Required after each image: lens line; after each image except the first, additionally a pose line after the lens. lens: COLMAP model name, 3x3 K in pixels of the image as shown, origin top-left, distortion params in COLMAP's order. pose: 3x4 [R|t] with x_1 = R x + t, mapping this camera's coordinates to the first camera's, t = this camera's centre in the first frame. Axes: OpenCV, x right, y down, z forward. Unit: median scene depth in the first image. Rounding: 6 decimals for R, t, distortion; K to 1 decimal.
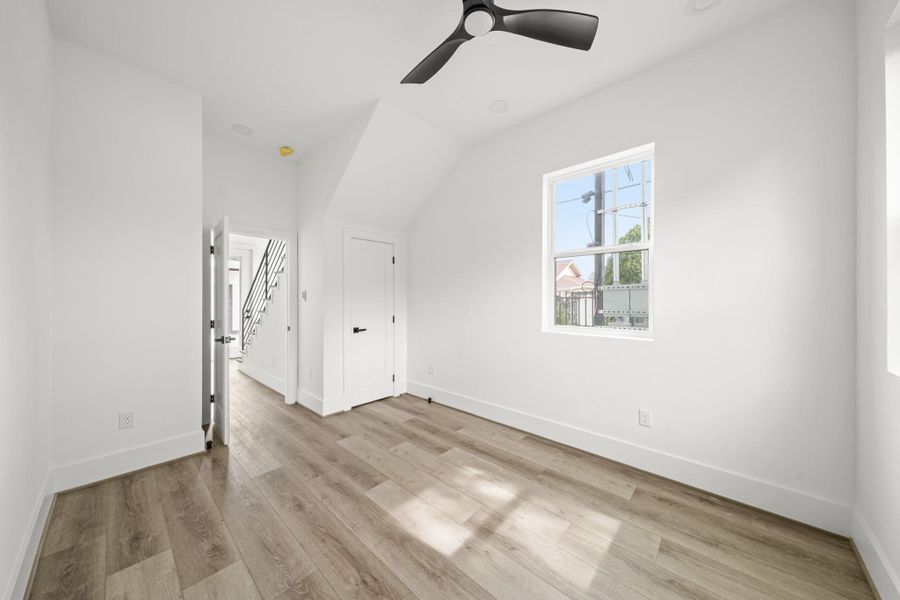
lens RADIAL K [[308.4, 0, 449.7], [0, 308.4, 299.2], [0, 0, 1]] dist [0.008412, -0.000029]
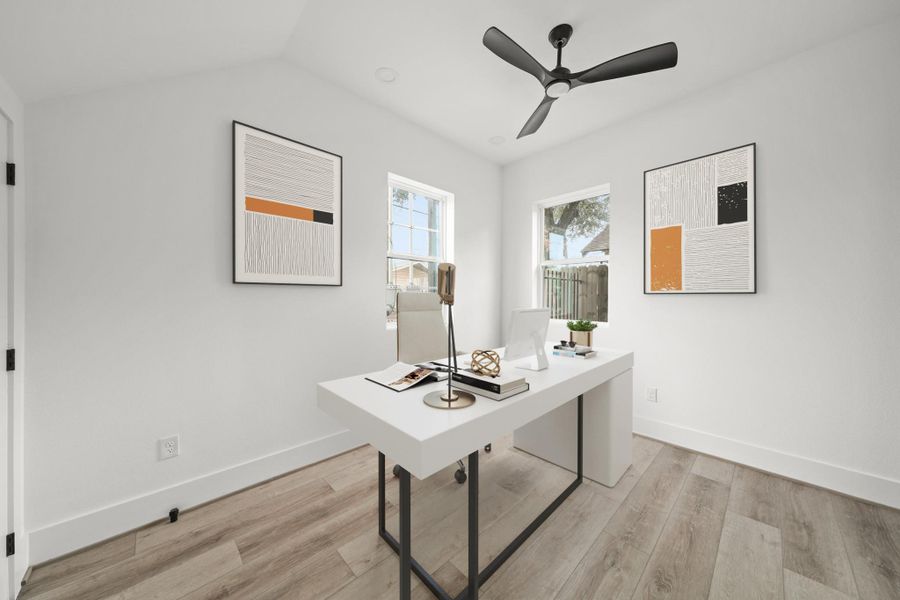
lens RADIAL K [[308.4, 0, 449.8], [0, 308.4, 298.5], [0, 0, 1]] dist [0.008412, -0.000029]
pose [[0.051678, -0.003730, 0.998657, -0.657562], [-0.003290, 0.999987, 0.003905, -0.001596], [-0.998658, -0.003487, 0.051665, 0.725846]]
